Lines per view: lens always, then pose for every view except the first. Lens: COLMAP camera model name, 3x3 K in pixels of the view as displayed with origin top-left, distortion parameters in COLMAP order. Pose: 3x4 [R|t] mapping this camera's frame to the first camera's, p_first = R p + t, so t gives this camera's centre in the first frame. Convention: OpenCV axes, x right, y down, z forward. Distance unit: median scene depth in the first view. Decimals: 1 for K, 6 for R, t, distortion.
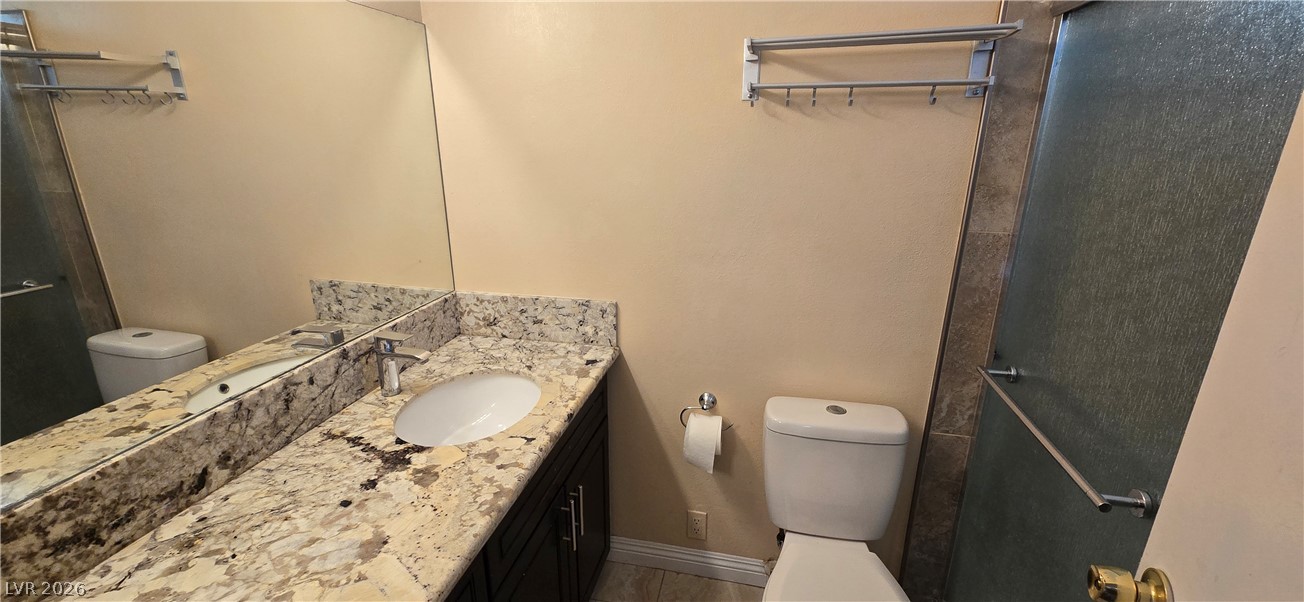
lens RADIAL K [[537.7, 0, 654.9], [0, 537.7, 306.5], [0, 0, 1]] dist [0.004419, 0.000257]
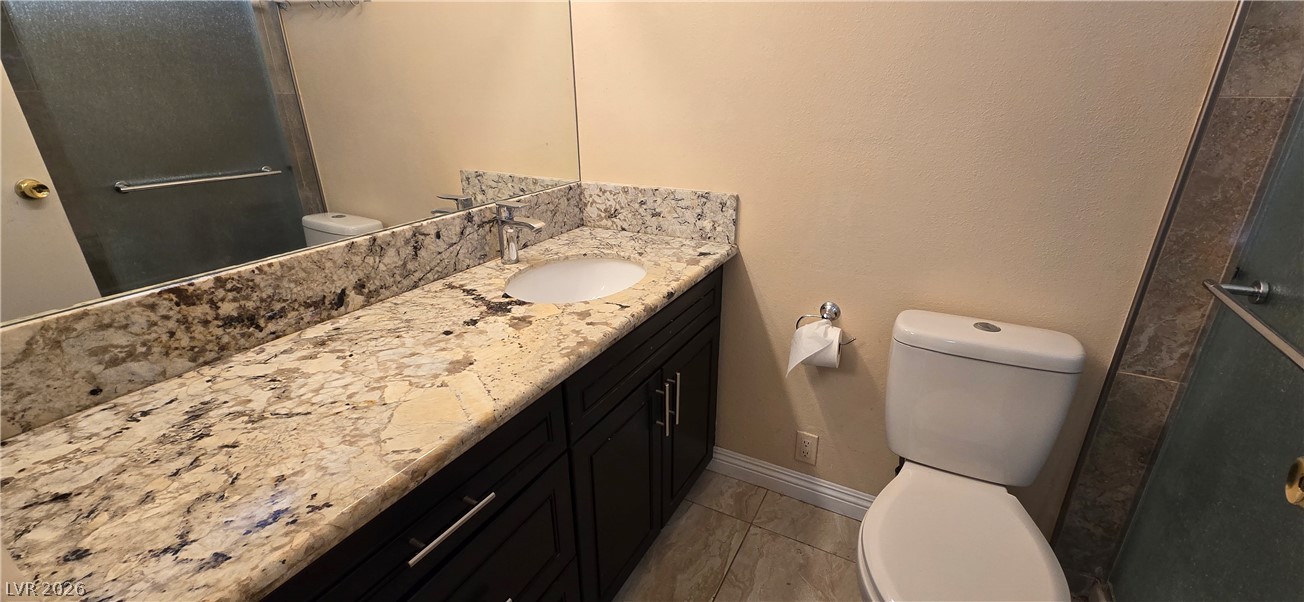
lens RADIAL K [[537.7, 0, 654.9], [0, 537.7, 306.5], [0, 0, 1]] dist [0.004419, 0.000257]
pose [[0.958621, 0.094632, -0.268496, 0.073085], [-0.073747, 0.993488, 0.086855, 0.138658], [0.274966, -0.063460, 0.959357, 0.068387]]
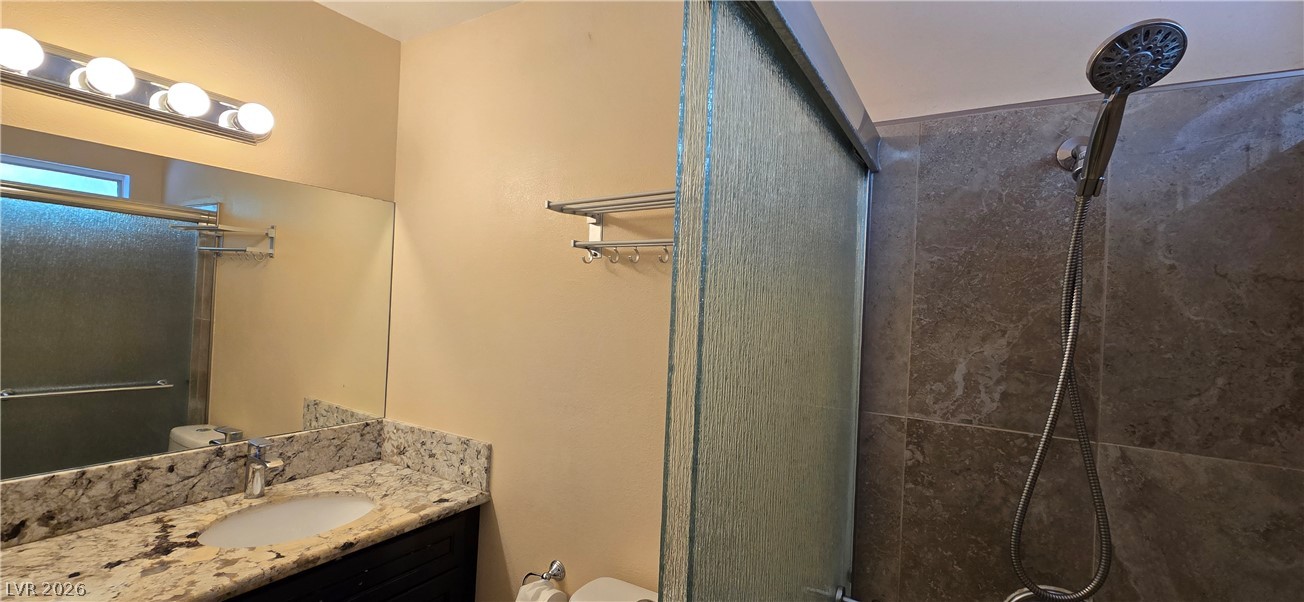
lens RADIAL K [[537.7, 0, 654.9], [0, 537.7, 306.5], [0, 0, 1]] dist [0.004419, 0.000257]
pose [[0.943699, 0.039699, -0.328415, 0.662621], [-0.140713, 0.946654, -0.289906, -0.004504], [0.299387, 0.319796, 0.898943, 0.124219]]
